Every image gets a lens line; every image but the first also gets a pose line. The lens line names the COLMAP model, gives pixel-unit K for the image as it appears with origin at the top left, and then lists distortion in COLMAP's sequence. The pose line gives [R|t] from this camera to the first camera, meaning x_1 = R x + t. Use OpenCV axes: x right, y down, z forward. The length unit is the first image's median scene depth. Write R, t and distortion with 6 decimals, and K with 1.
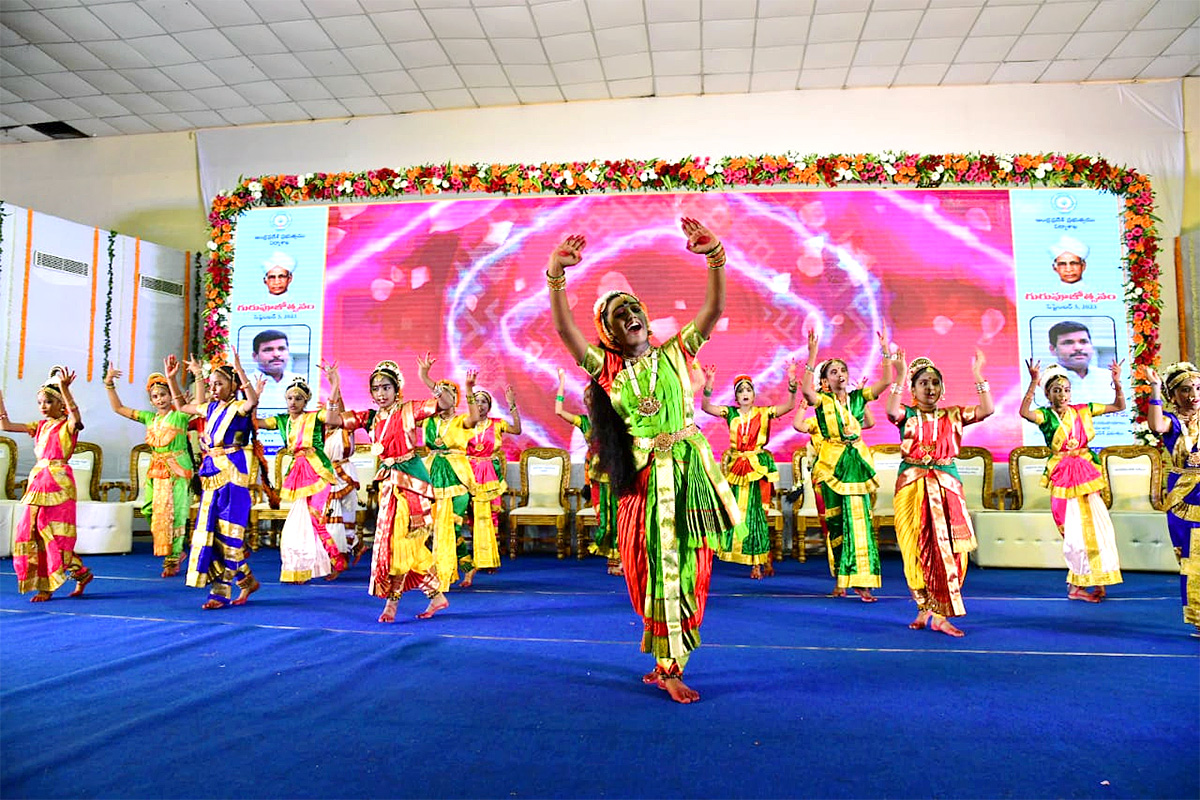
lens RADIAL K [[814.6, 0, 595.2], [0, 814.6, 401.6], [0, 0, 1]] dist [-0.110601, 0.058916]
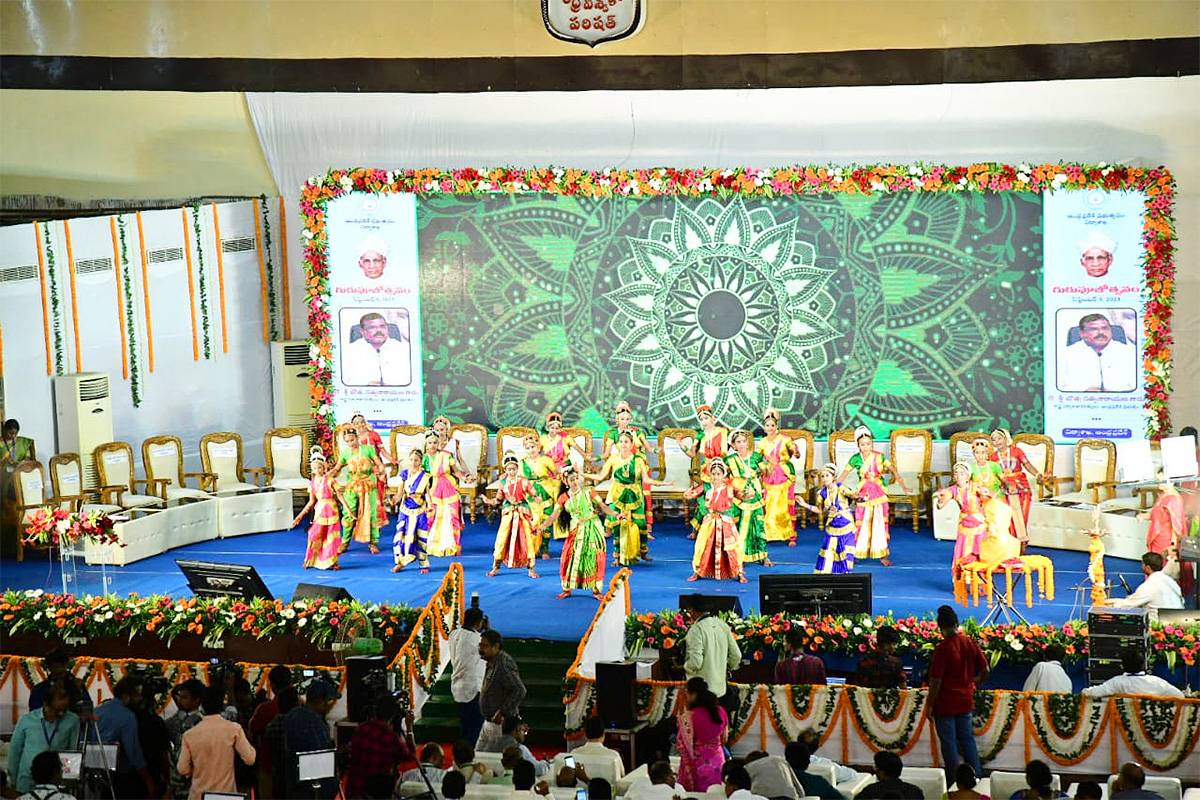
lens RADIAL K [[4104.0, 0, 600.0], [0, 4104.0, 400.0], [0, 0, 1]] dist [1.435399, -0.189326]
pose [[0.982833, -0.012718, -0.184058, 0.951564], [0.054097, 0.973638, 0.221593, -1.242888], [0.176387, -0.227746, 0.957611, -4.461883]]
